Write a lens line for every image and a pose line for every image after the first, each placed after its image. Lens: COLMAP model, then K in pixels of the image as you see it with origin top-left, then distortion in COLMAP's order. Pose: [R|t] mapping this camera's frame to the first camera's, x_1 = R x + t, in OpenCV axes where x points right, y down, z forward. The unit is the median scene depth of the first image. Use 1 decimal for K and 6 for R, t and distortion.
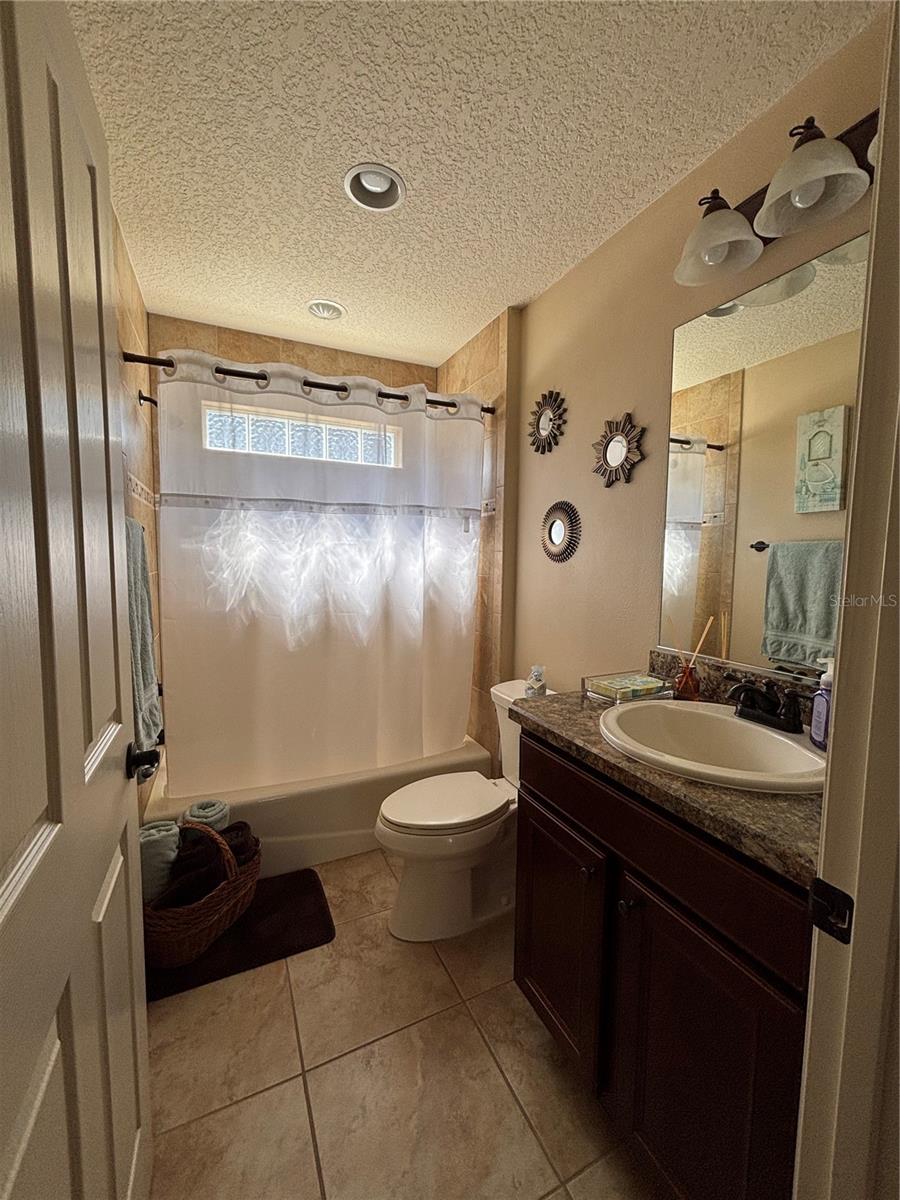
lens RADIAL K [[484.2, 0, 450.9], [0, 484.2, 599.2], [0, 0, 1]] dist [-0.001646, 0.001608]
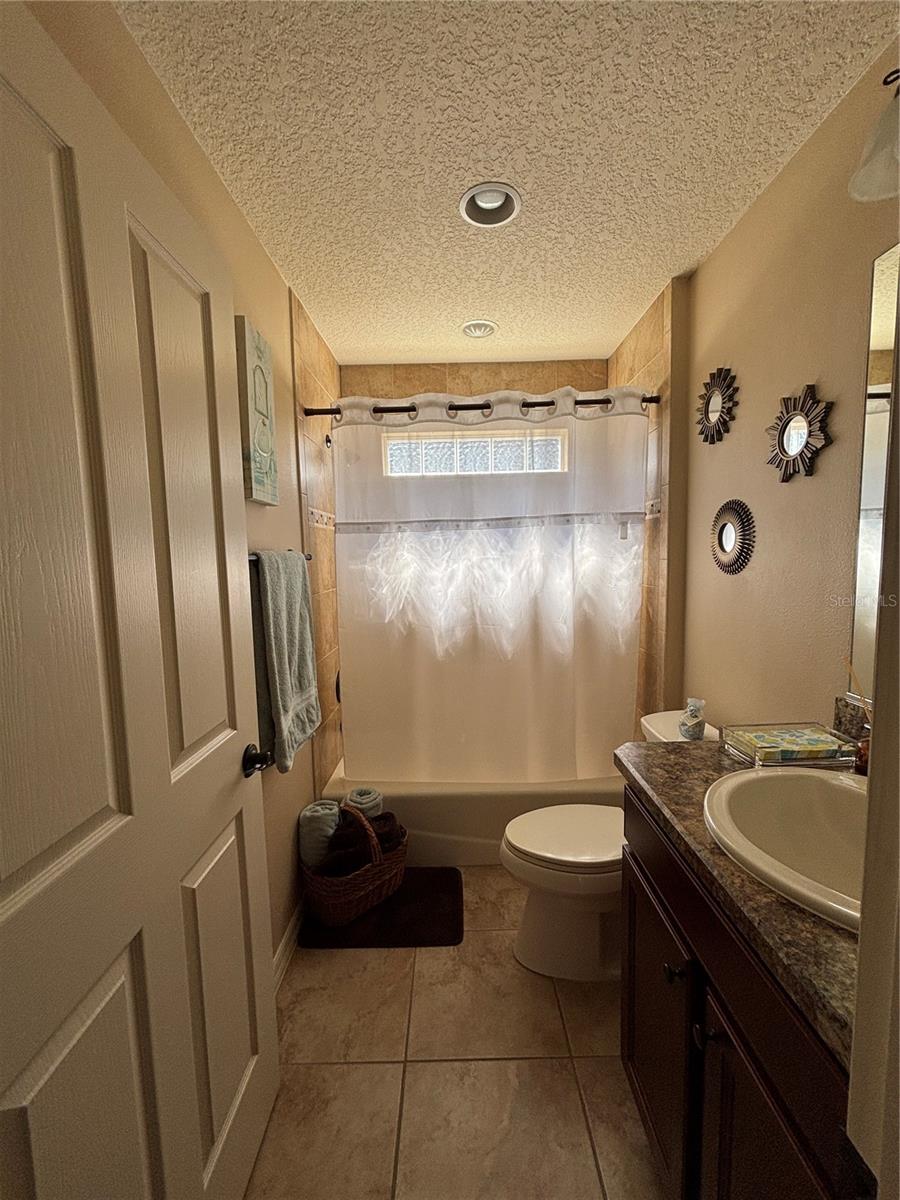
lens RADIAL K [[484.2, 0, 450.8], [0, 484.2, 599.4], [0, 0, 1]] dist [-0.001646, 0.001608]
pose [[0.902041, 0.008670, -0.431563, 0.175813], [-0.003712, 0.999917, 0.012330, -0.048886], [0.431634, -0.009520, 0.901998, 0.056975]]
